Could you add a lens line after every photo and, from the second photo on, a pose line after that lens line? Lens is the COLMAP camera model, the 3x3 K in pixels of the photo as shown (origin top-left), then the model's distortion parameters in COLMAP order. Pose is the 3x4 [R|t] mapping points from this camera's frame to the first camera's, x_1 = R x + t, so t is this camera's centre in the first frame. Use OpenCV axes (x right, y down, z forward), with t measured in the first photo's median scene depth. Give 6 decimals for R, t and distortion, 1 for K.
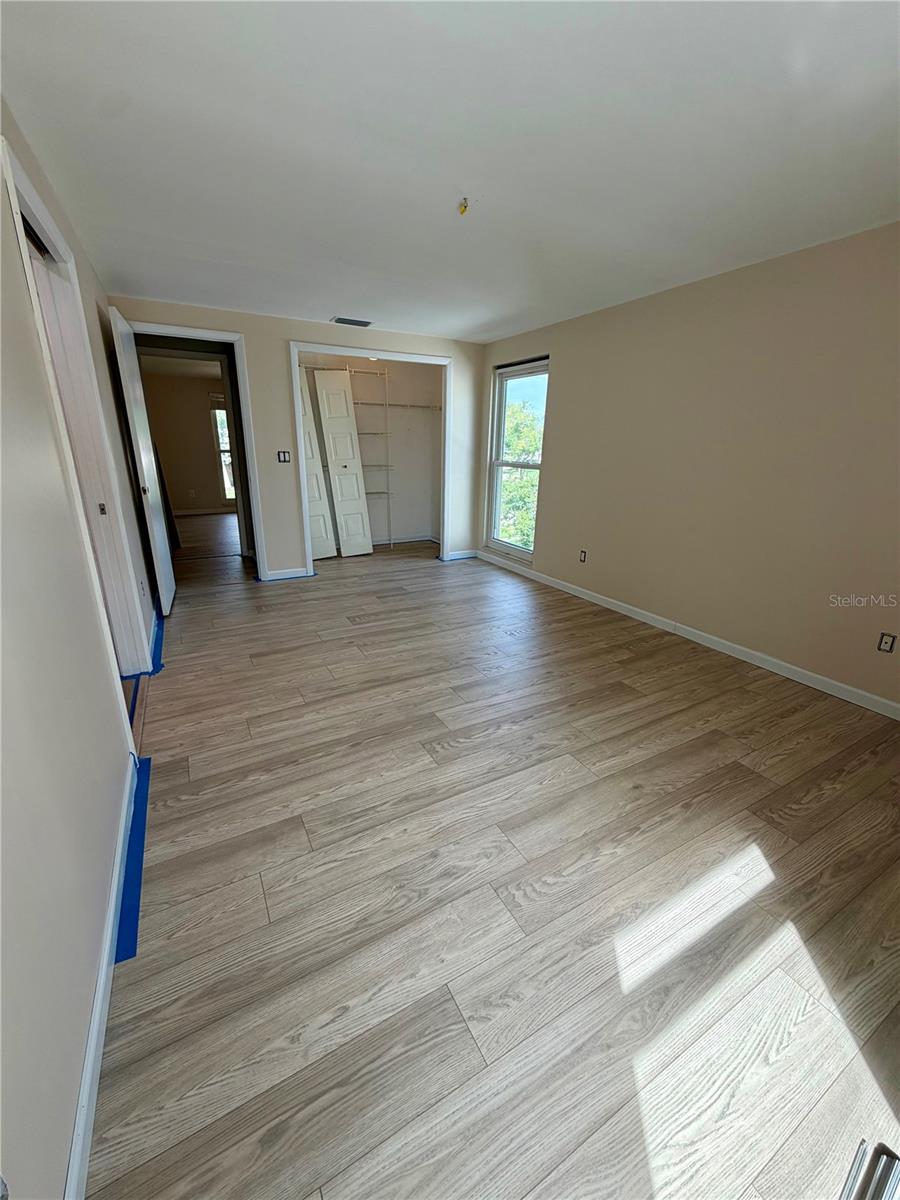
lens RADIAL K [[479.8, 0, 451.8], [0, 479.8, 596.9], [0, 0, 1]] dist [0.000262, -0.000316]
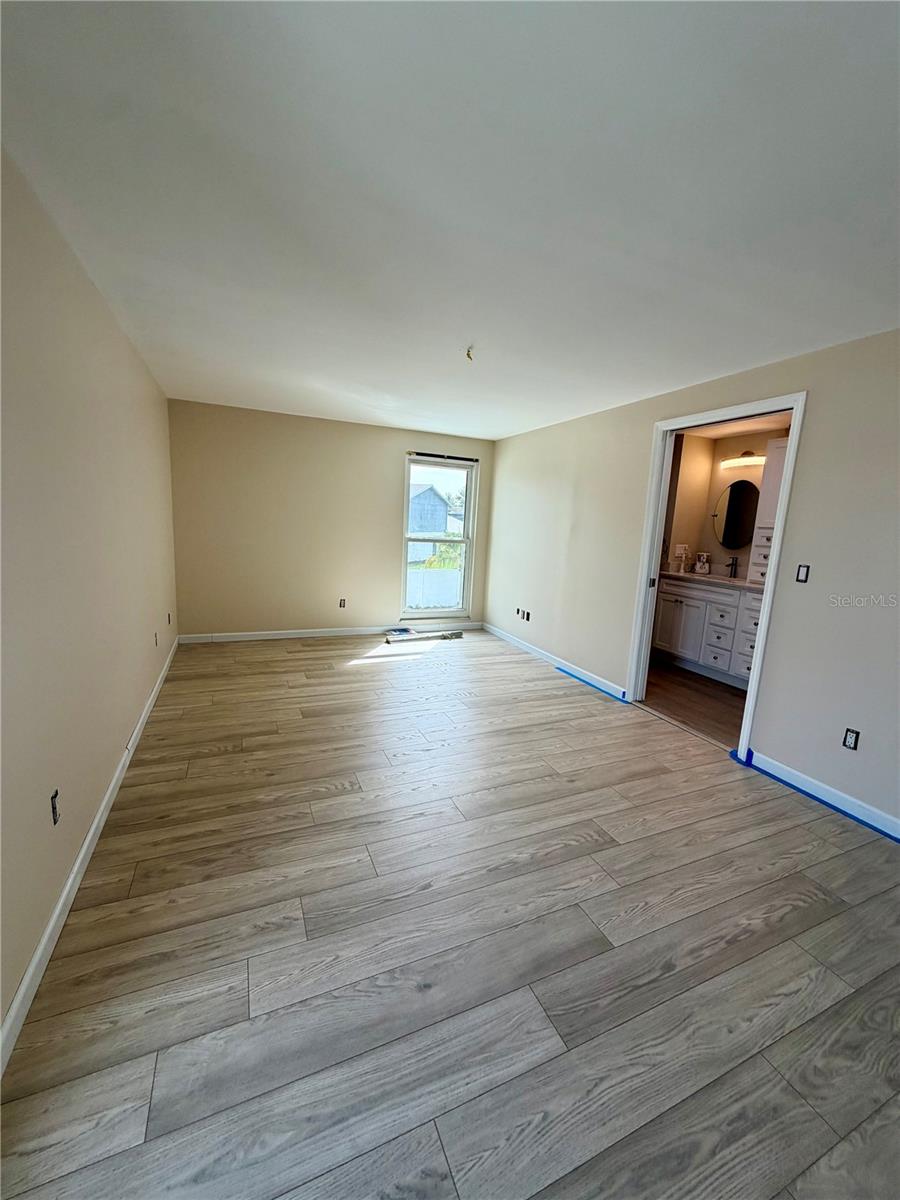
lens RADIAL K [[479.8, 0, 455.2], [0, 479.8, 591.9], [0, 0, 1]] dist [0.000262, -0.000316]
pose [[-0.994160, -0.079514, 0.072957, -0.057295], [-0.038737, 0.893966, 0.446457, -0.547506], [-0.100721, 0.441023, -0.891826, 1.655492]]
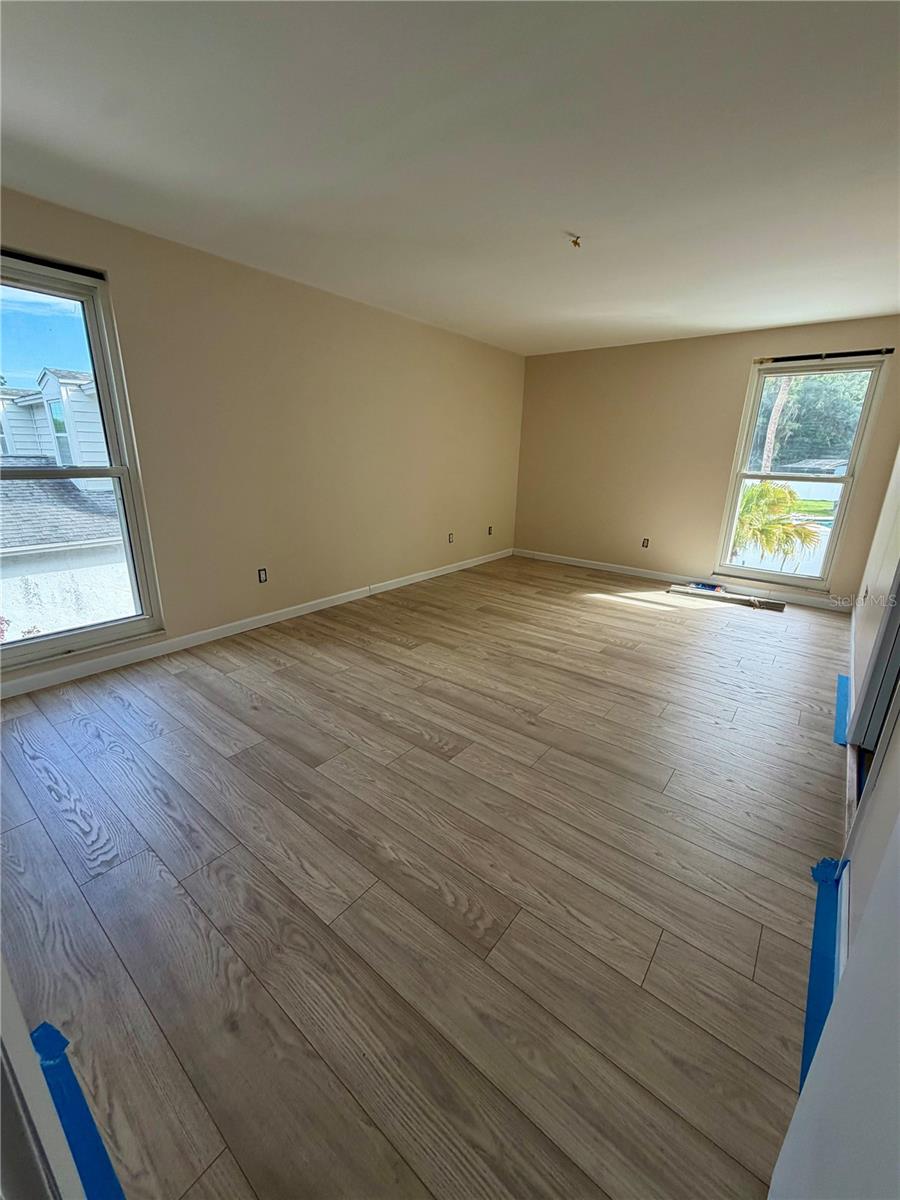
lens RADIAL K [[479.8, 0, 449.8], [0, 479.8, 597.7], [0, 0, 1]] dist [0.000262, -0.000316]
pose [[-0.380342, -0.293755, 0.876953, -0.766017], [0.257096, 0.877259, 0.405362, -0.403586], [-0.888393, 0.379638, -0.258136, 1.276034]]
